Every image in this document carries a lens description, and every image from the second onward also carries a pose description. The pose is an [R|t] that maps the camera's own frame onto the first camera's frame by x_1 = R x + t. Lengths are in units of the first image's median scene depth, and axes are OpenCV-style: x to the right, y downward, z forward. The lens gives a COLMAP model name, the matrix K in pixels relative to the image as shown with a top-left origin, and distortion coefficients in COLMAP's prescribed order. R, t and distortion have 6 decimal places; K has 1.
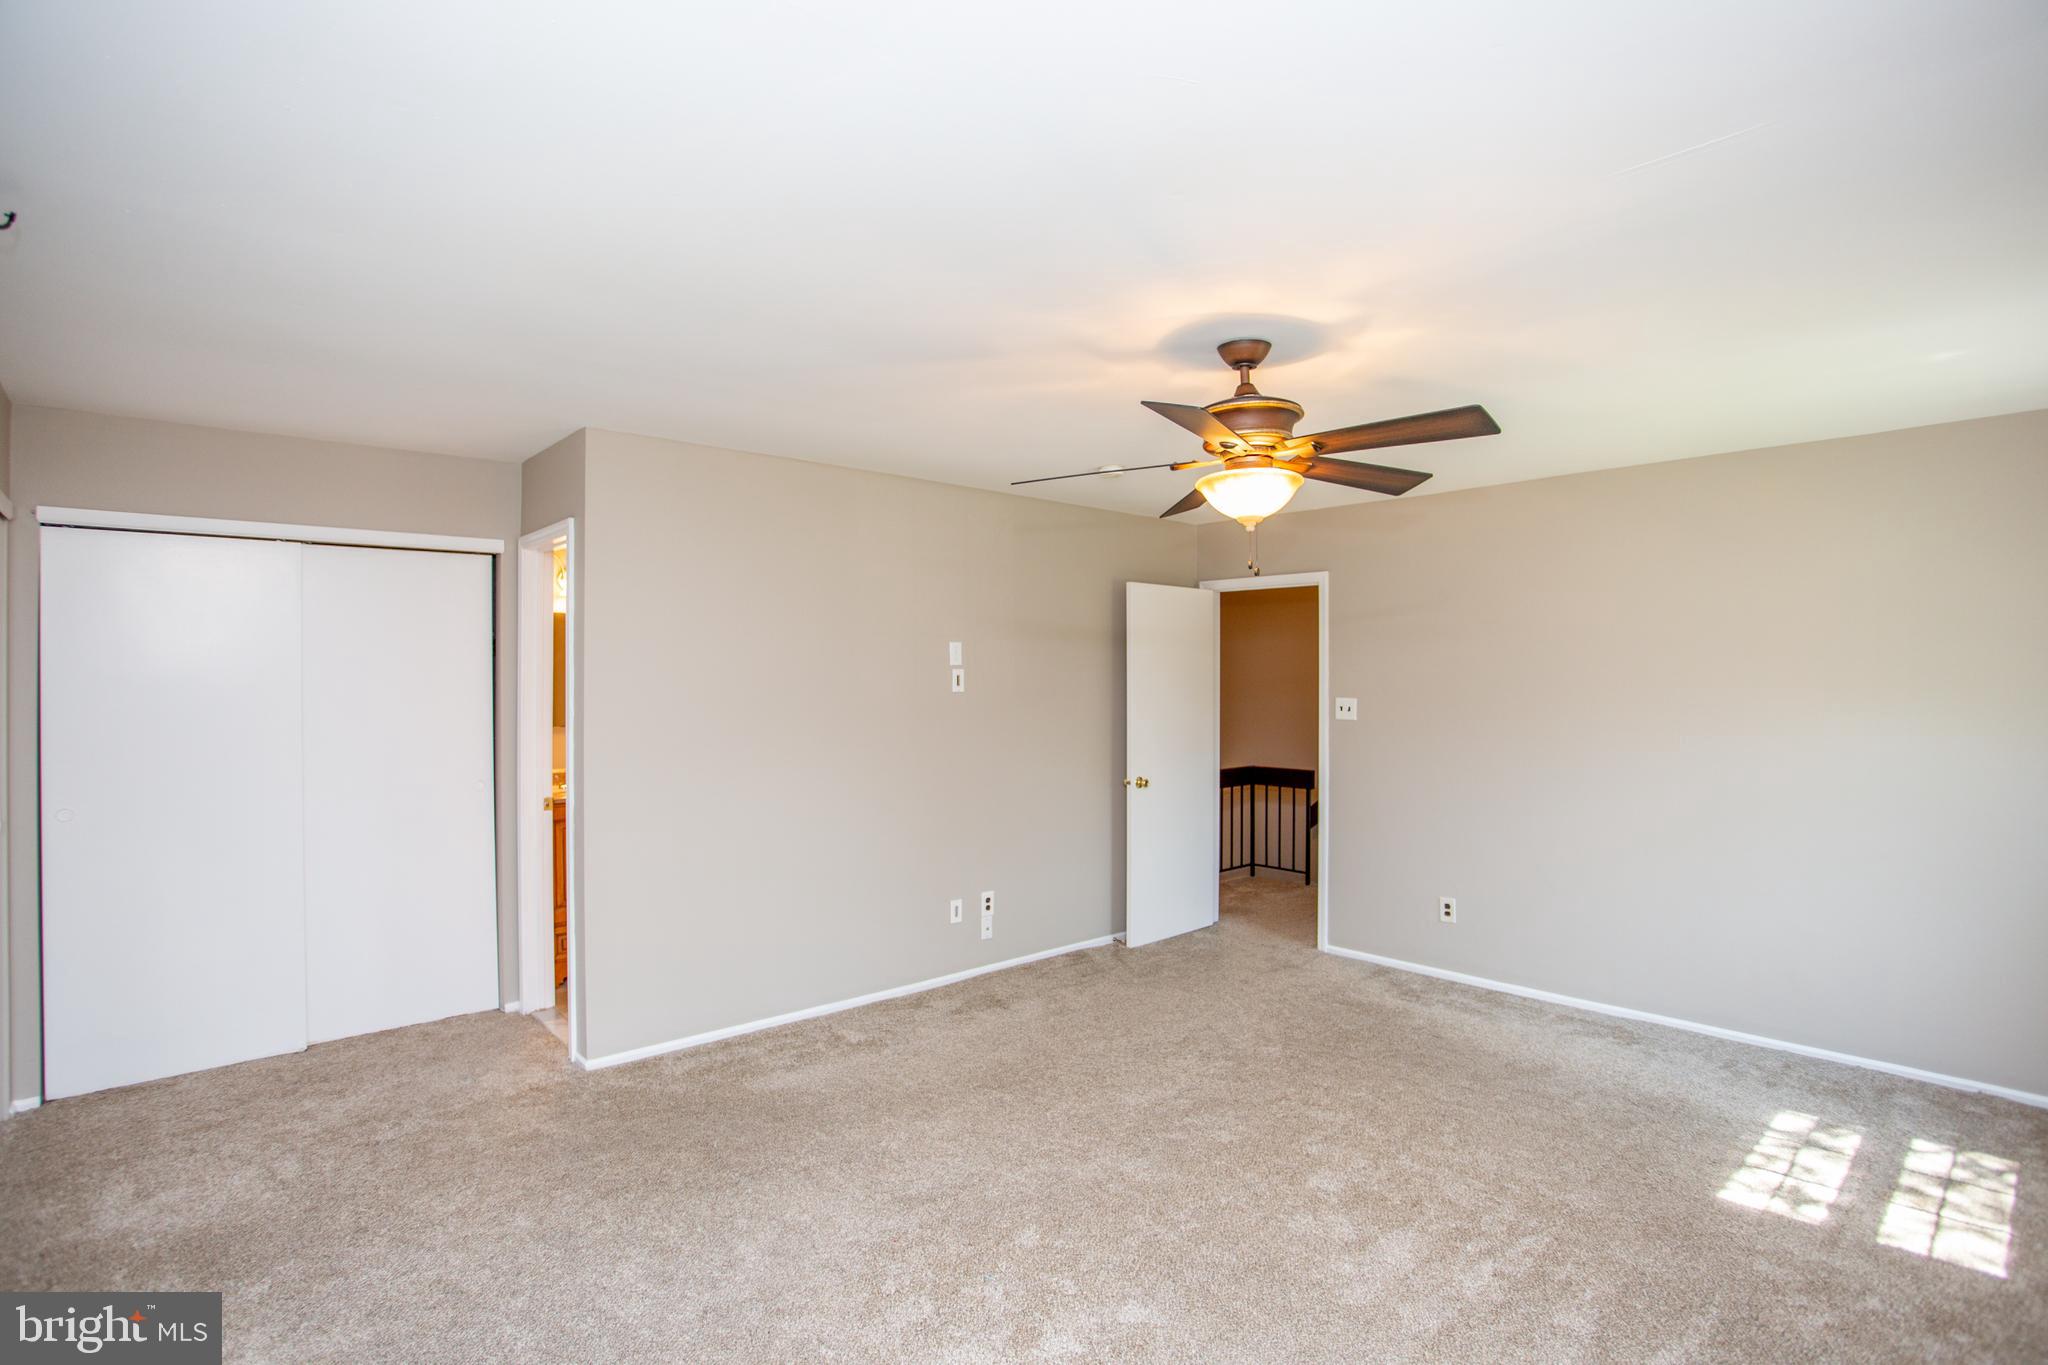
lens RADIAL K [[990.5, 0, 1015.0], [0, 990.5, 674.0], [0, 0, 1]] dist [-0.074968, 0.029598]
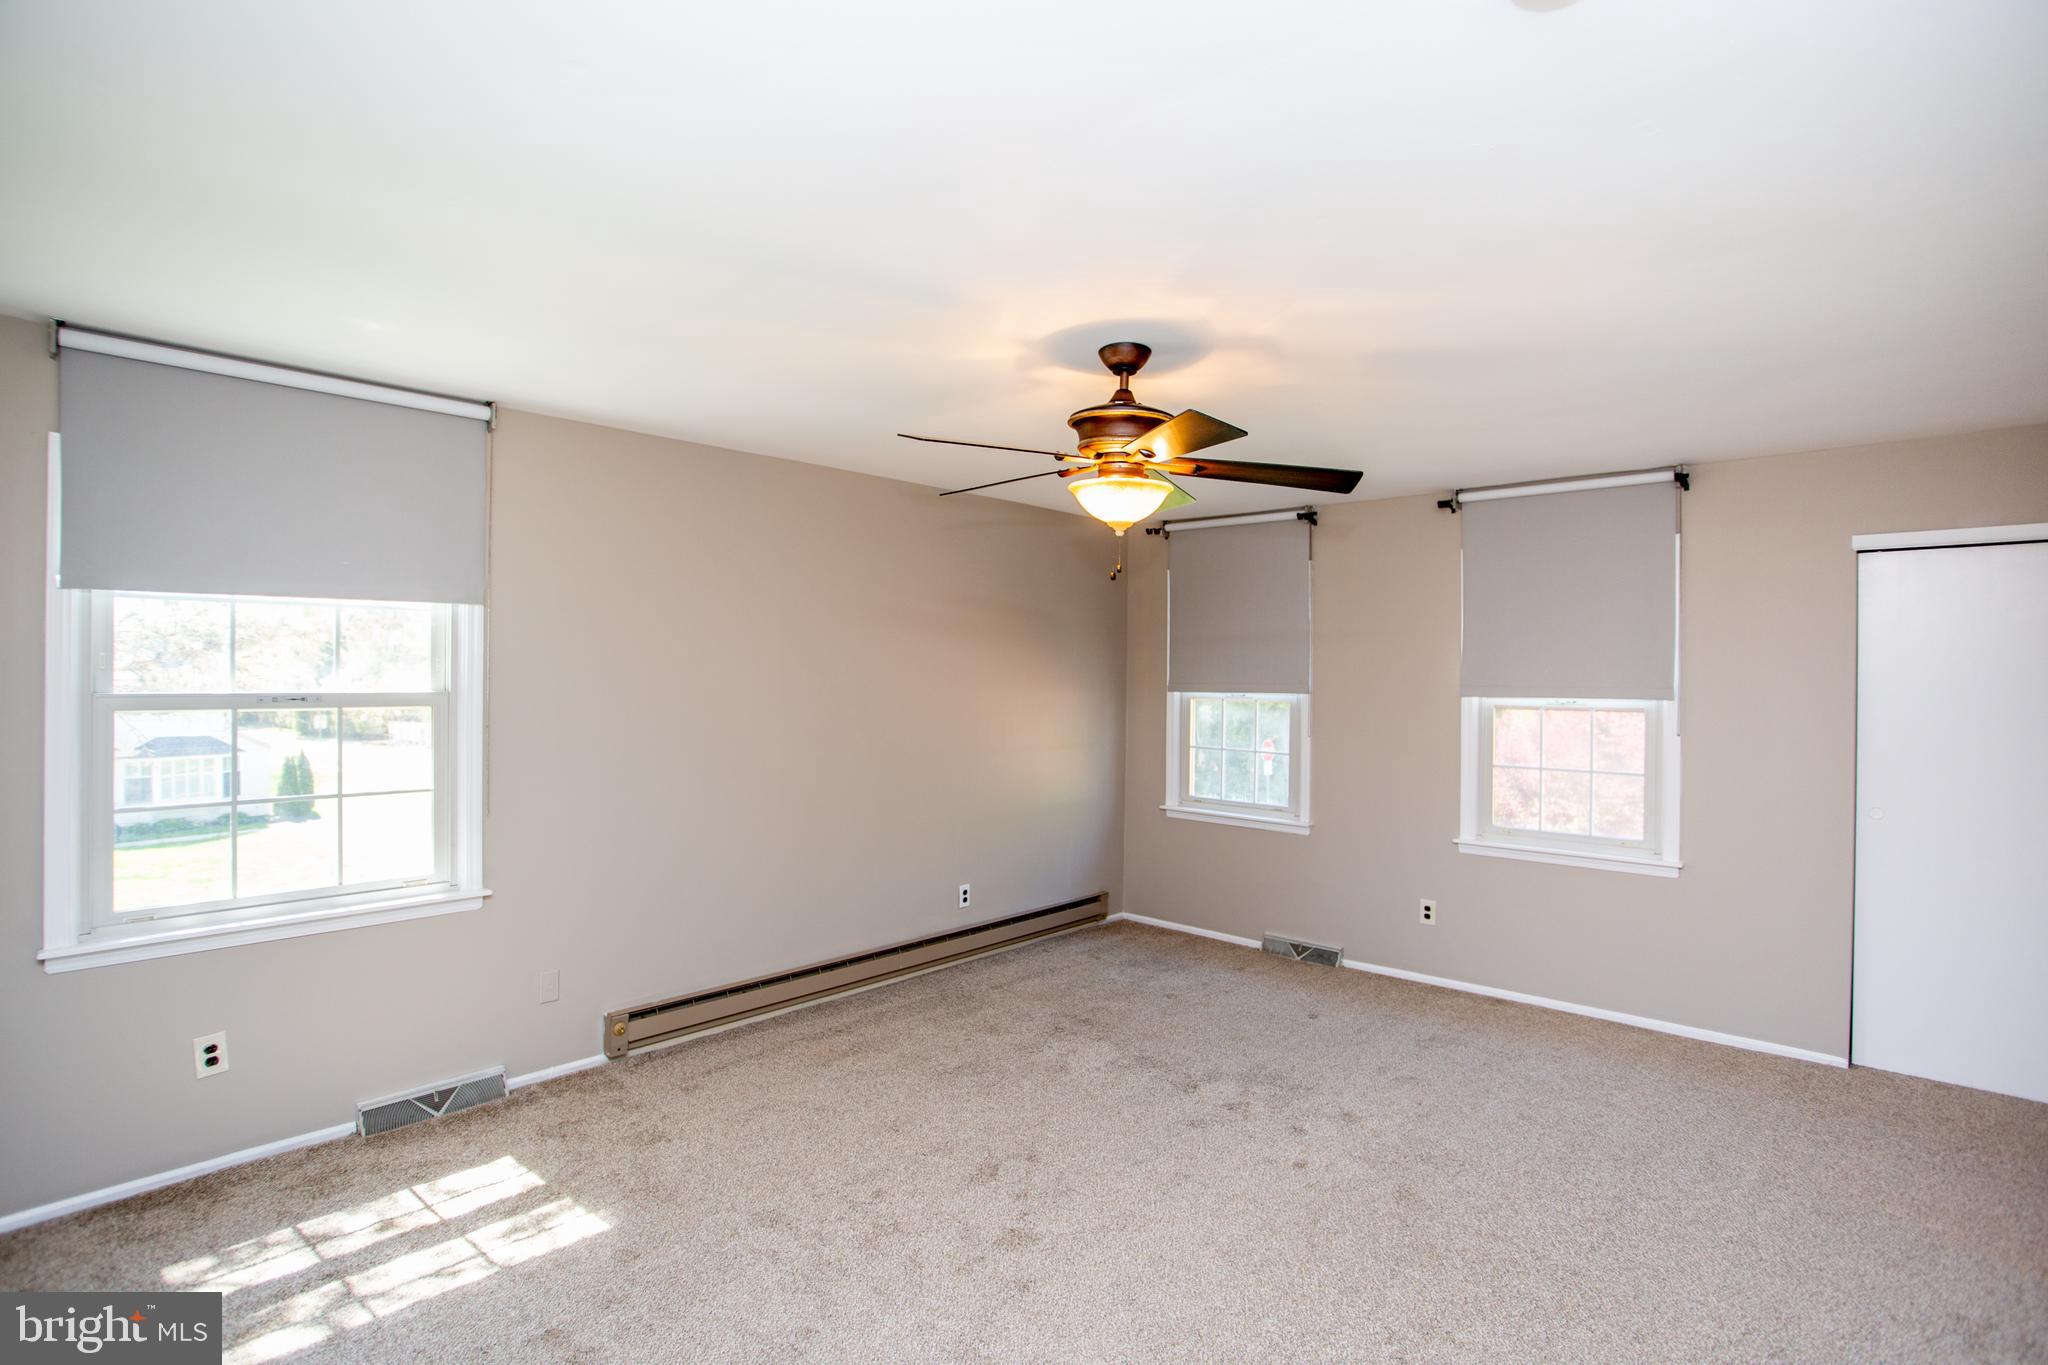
lens RADIAL K [[990.5, 0, 1015.0], [0, 990.5, 674.0], [0, 0, 1]] dist [-0.074968, 0.029598]
pose [[-0.996903, -0.011861, -0.077742, 0.419776], [-0.011559, 0.999924, -0.004337, -0.001281], [0.077788, -0.003425, -0.996964, 1.988380]]
